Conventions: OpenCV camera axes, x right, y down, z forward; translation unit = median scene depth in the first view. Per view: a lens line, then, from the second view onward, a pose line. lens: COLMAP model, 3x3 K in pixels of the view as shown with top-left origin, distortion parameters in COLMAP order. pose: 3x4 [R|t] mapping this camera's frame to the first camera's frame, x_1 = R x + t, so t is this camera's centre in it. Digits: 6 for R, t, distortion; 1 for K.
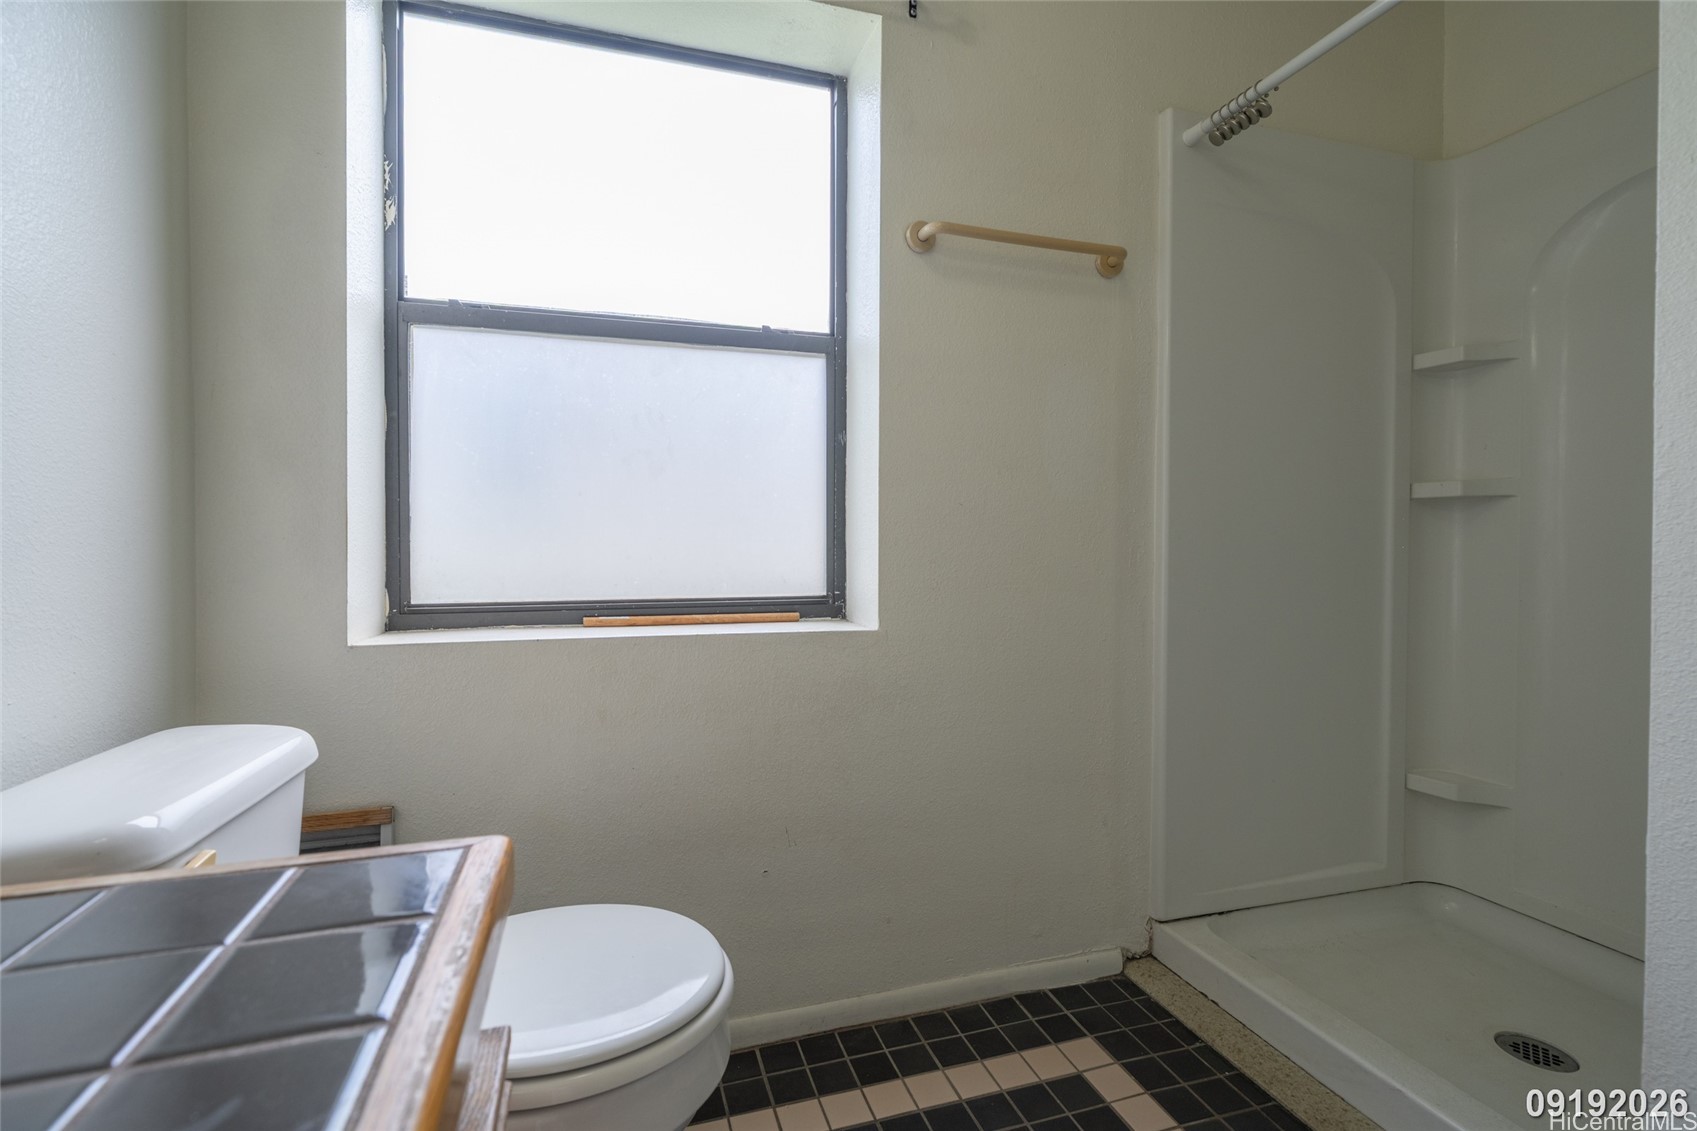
lens RADIAL K [[761.3, 0, 849.1], [0, 761.3, 558.0], [0, 0, 1]] dist [-0.001781, -0.000247]
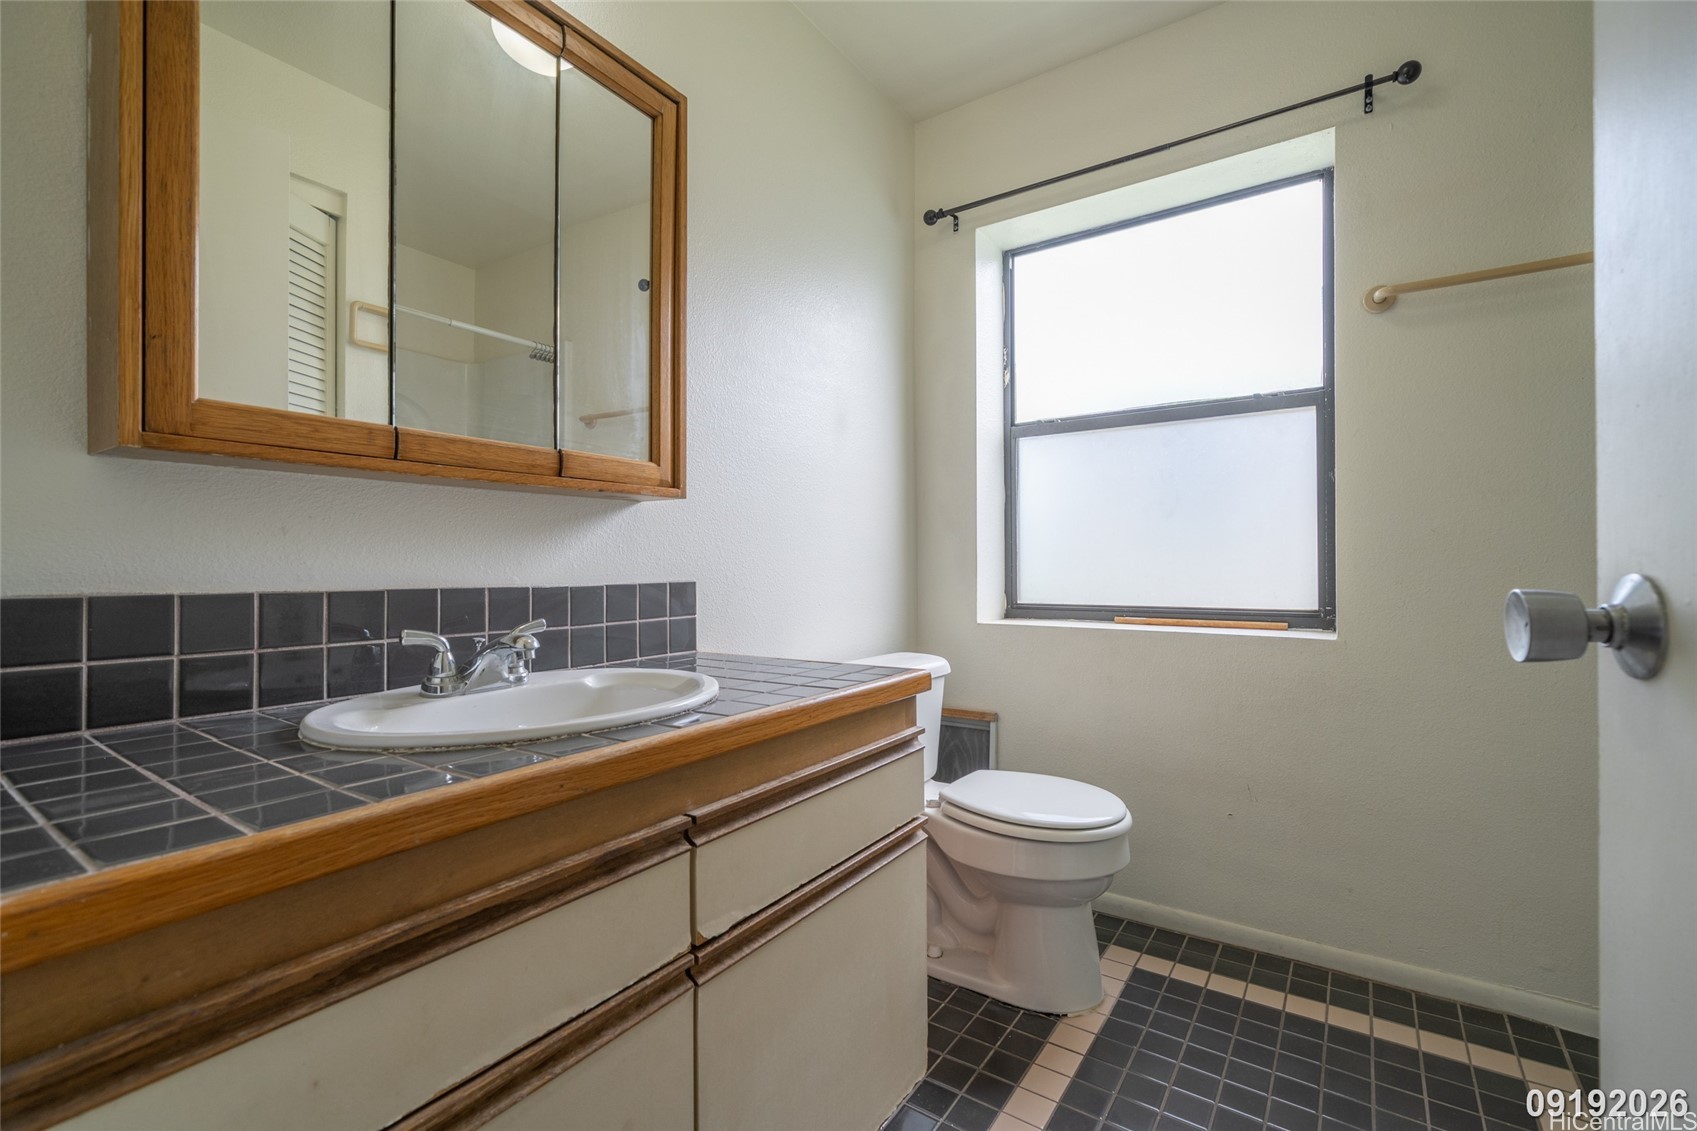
lens RADIAL K [[736.6, 0, 849.7], [0, 736.6, 559.6], [0, 0, 1]] dist [-0.003785, -0.000723]
pose [[0.623709, -0.008958, -0.781605, 0.463897], [-0.004091, 0.999883, -0.014724, -0.010380], [0.781646, 0.012380, 0.623599, -0.311627]]
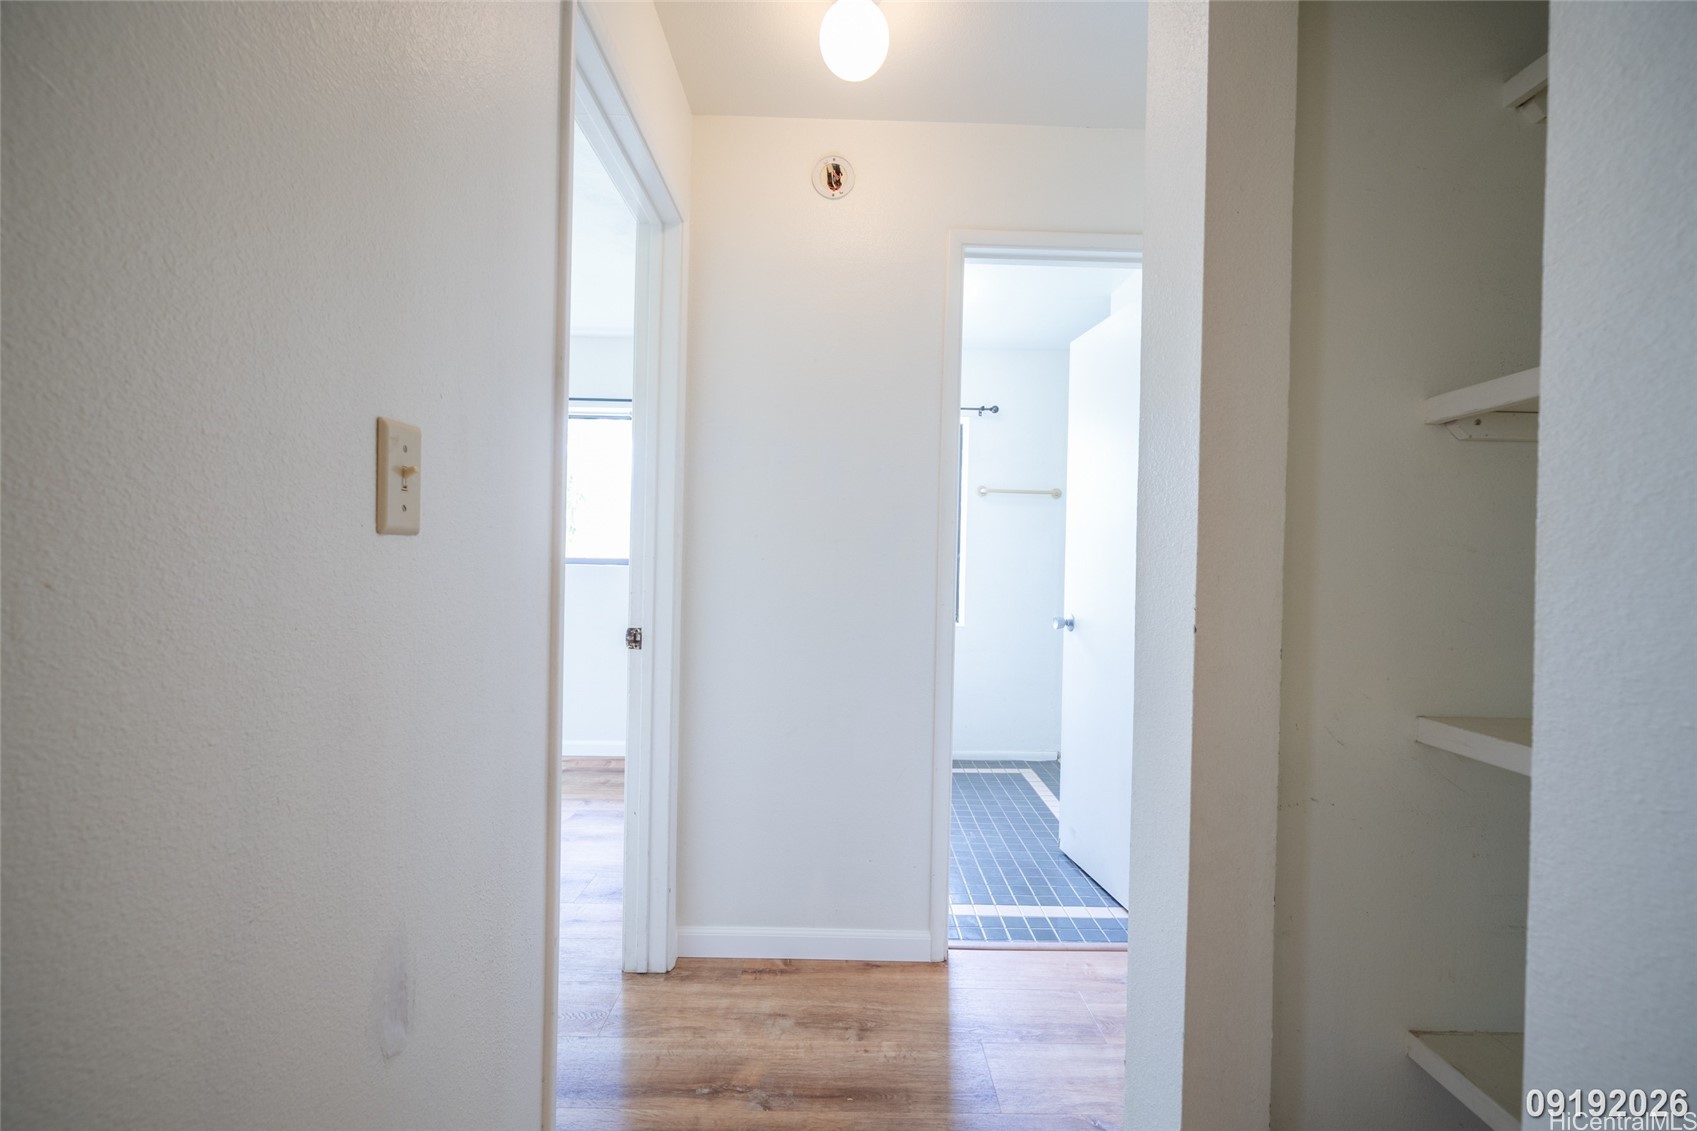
lens RADIAL K [[736.6, 0, 849.7], [0, 736.6, 559.6], [0, 0, 1]] dist [-0.003785, -0.000723]
pose [[0.958040, 0.020100, -0.285929, 0.428123], [-0.025475, 0.999562, -0.015091, -0.108072], [0.285500, 0.021742, 0.958132, -1.860491]]
